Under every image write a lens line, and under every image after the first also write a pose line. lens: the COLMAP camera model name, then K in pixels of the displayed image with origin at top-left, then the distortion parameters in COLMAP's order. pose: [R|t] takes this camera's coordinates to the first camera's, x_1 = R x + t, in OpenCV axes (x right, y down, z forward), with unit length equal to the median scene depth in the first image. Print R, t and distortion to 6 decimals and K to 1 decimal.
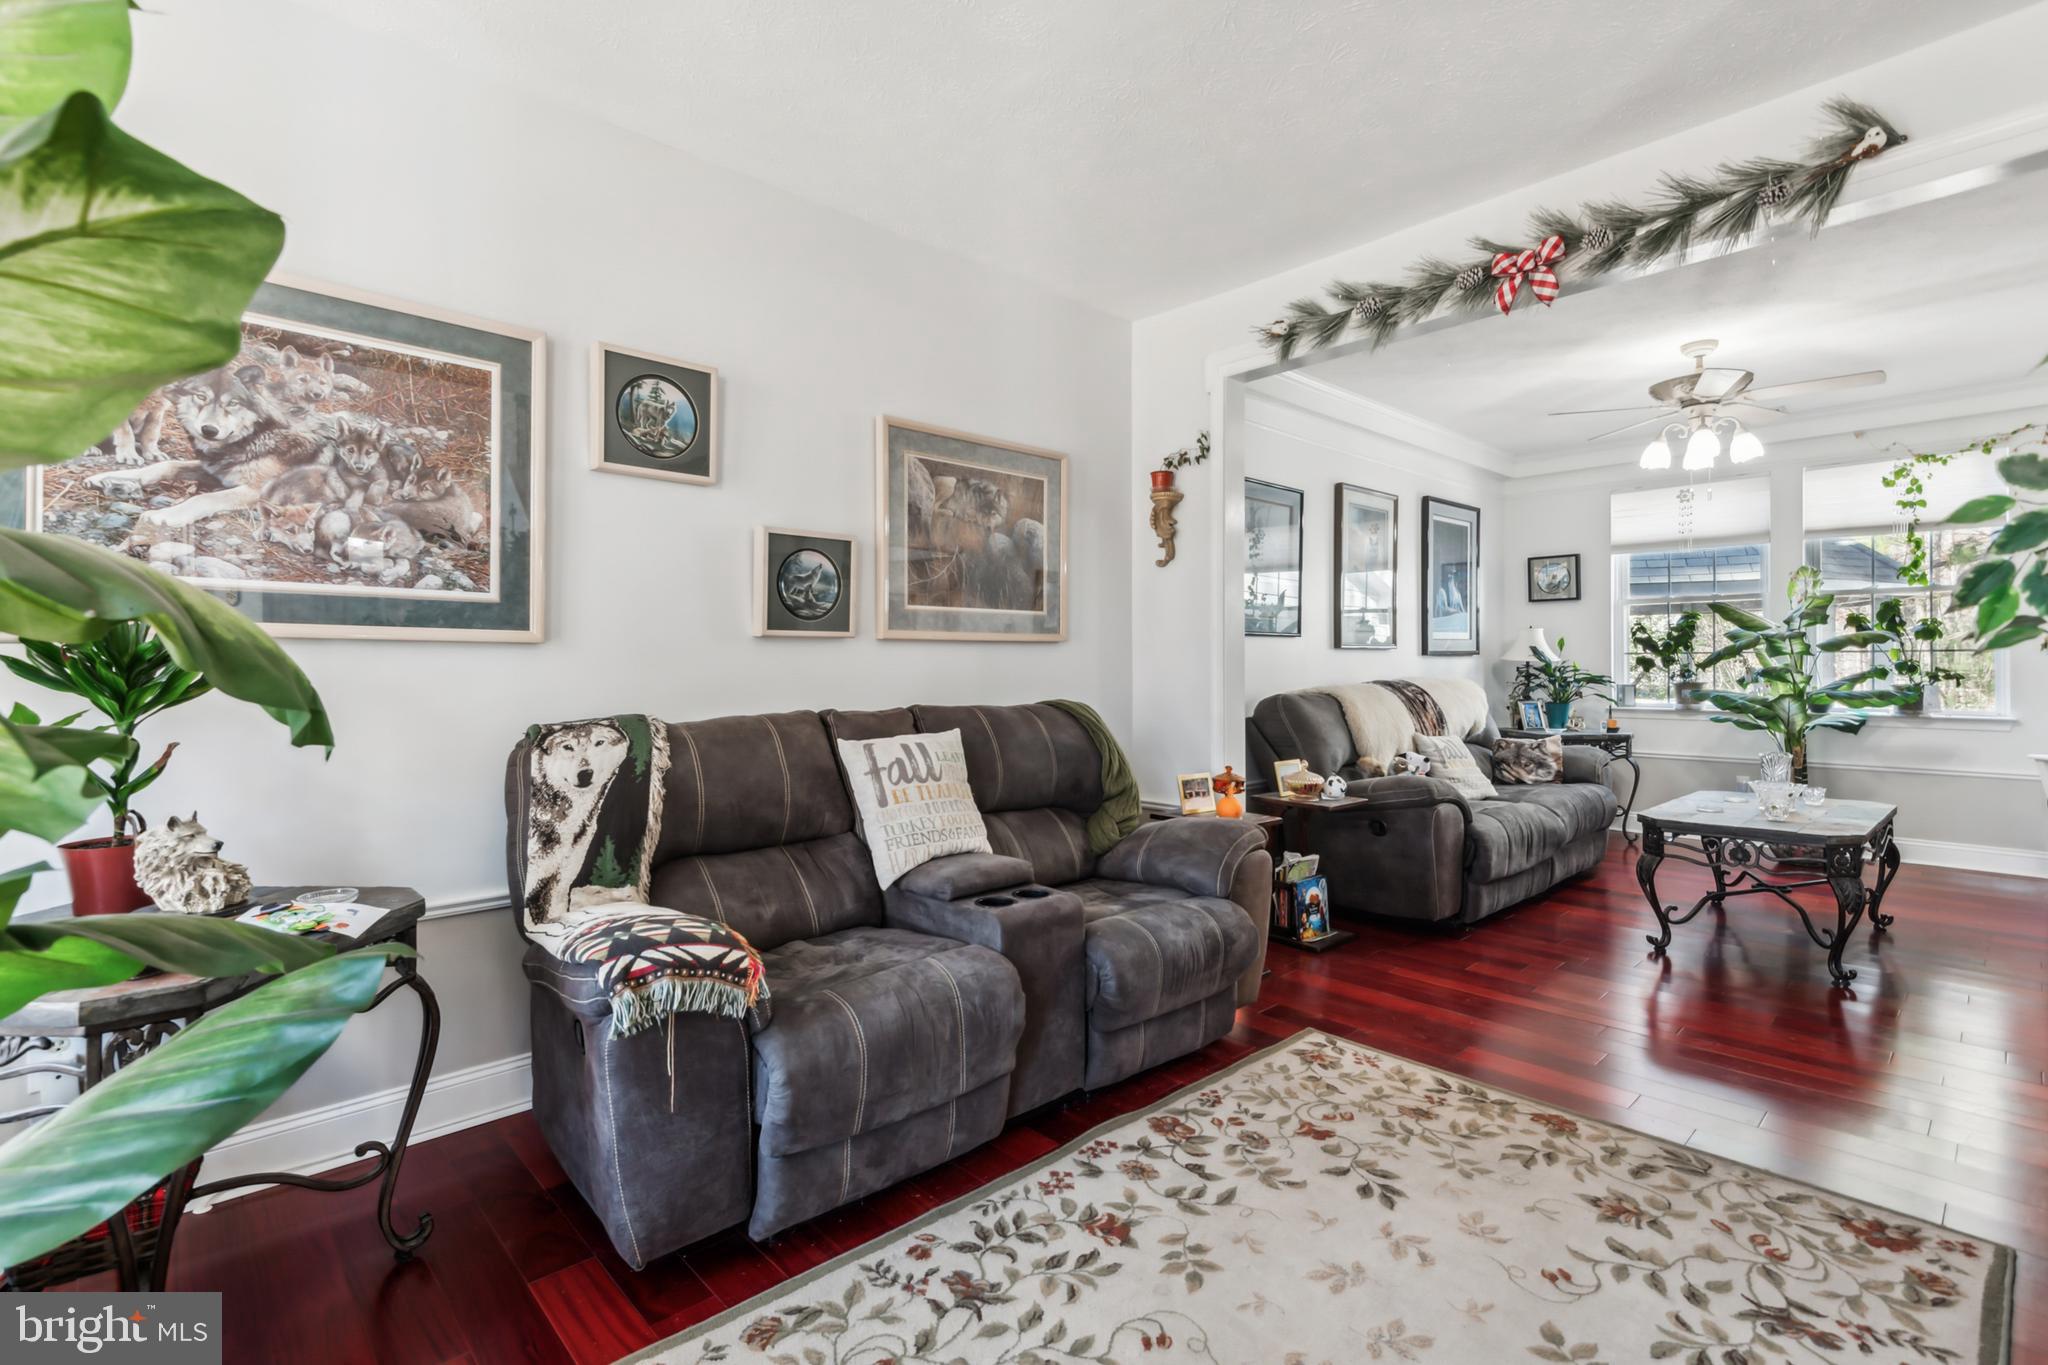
lens RADIAL K [[957.5, 0, 979.7], [0, 957.5, 658.6], [0, 0, 1]] dist [0.012328, -0.011191]
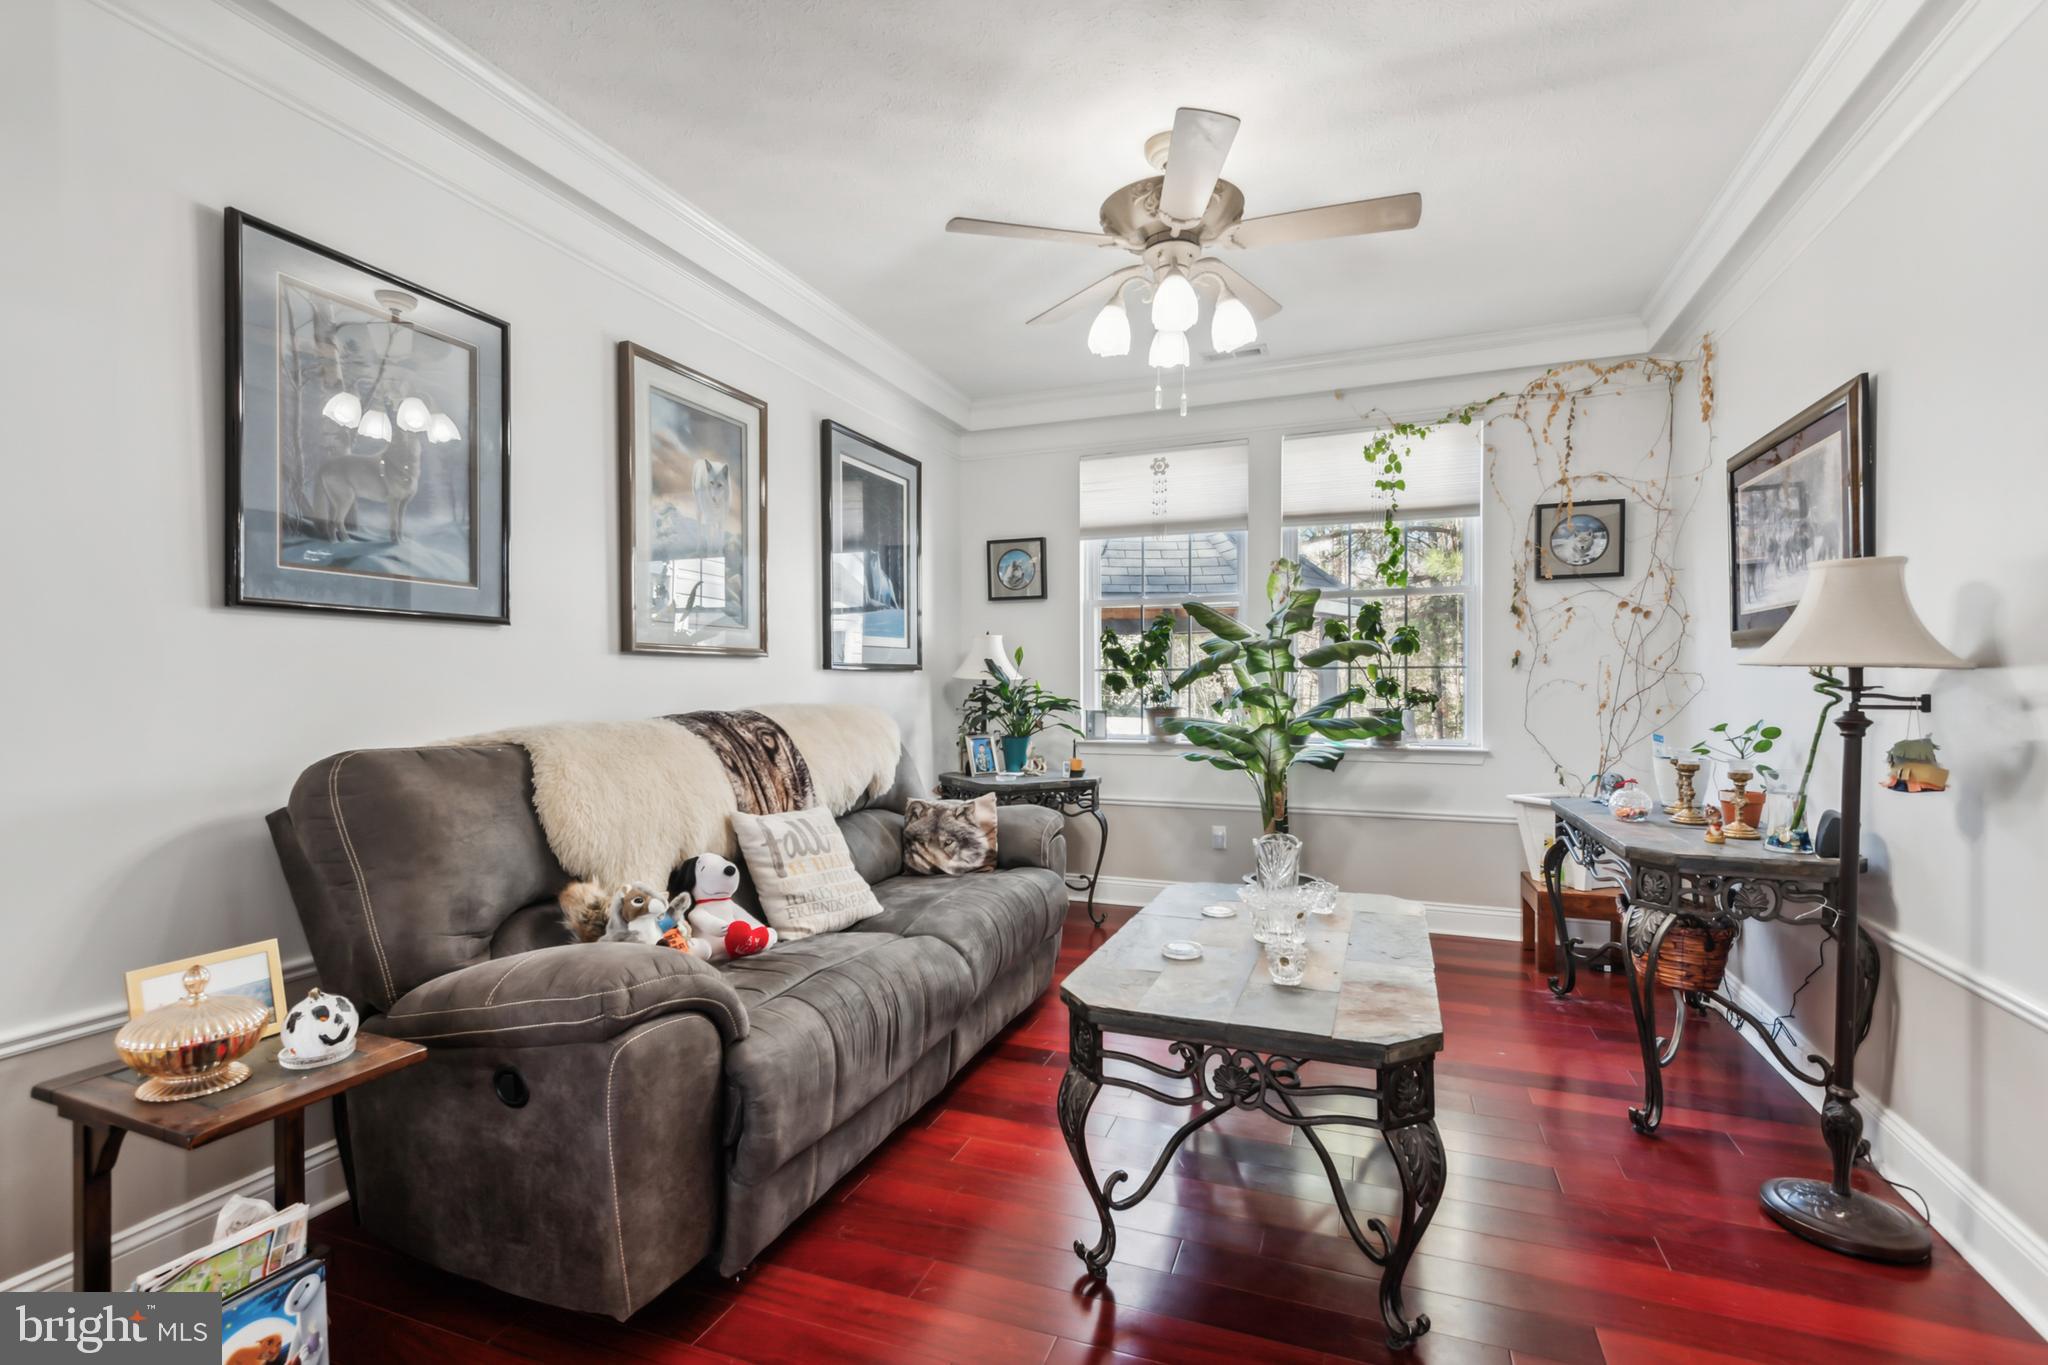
lens RADIAL K [[918.8, 0, 1012.4], [0, 918.8, 679.2], [0, 0, 1]] dist [0.035906, -0.022662]
pose [[0.895621, 0.003878, 0.444801, 0.338168], [-0.003145, 0.999992, -0.002386, 0.004819], [-0.444806, 0.000738, 0.895626, 0.439726]]
